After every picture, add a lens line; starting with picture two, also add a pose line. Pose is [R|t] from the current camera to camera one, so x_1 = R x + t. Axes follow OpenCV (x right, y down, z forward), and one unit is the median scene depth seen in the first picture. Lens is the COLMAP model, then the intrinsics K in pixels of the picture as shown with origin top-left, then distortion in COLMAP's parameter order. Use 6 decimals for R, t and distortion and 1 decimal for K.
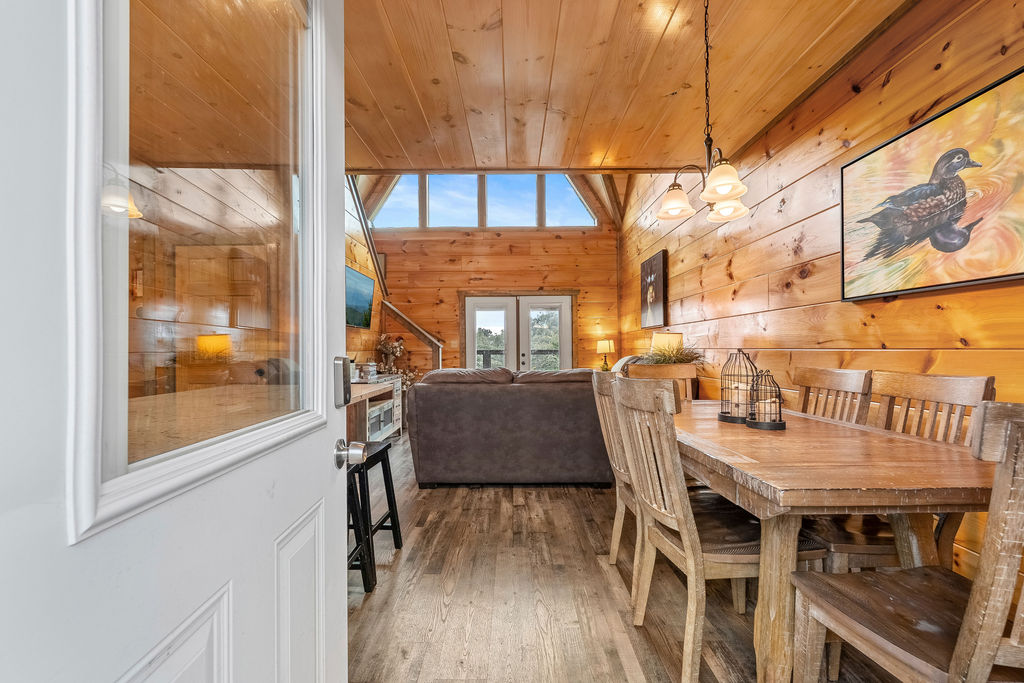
lens RADIAL K [[450.1, 0, 513.8], [0, 450.1, 344.2], [0, 0, 1]] dist [-0.000018, 0.000045]
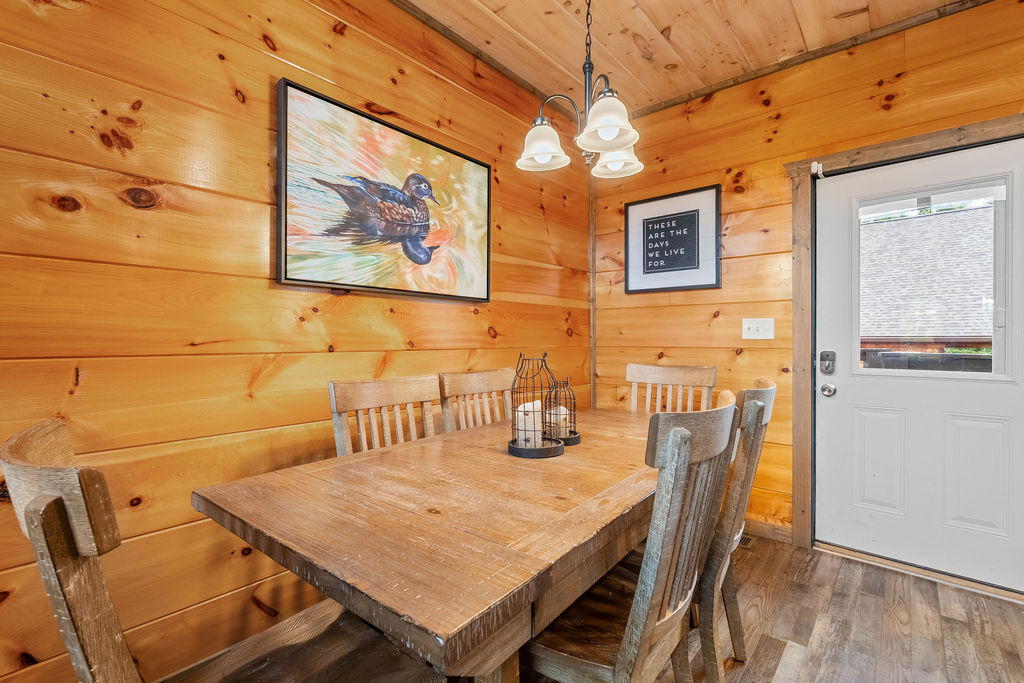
lens RADIAL K [[456.2, 0, 509.9], [0, 456.2, 340.1], [0, 0, 1]] dist [-0.002134, -0.000233]
pose [[-0.753900, 0.008820, 0.656930, 0.012082], [0.000925, 0.999923, -0.012363, -0.000059], [-0.656988, -0.008713, -0.753850, 0.412075]]
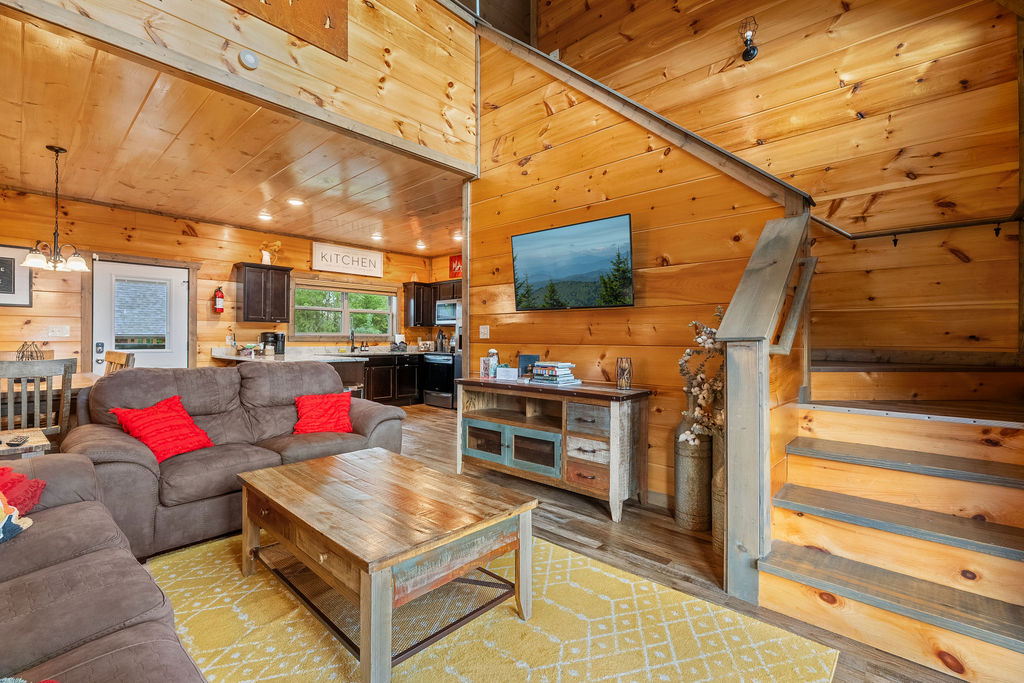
lens RADIAL K [[449.2, 0, 511.2], [0, 449.2, 337.7], [0, 0, 1]] dist [0.000949, 0.000068]
pose [[-0.673586, 0.005370, -0.739090, 0.136390], [0.010197, 0.999946, -0.002028, 0.004302], [0.739039, -0.008903, -0.673604, 0.935822]]
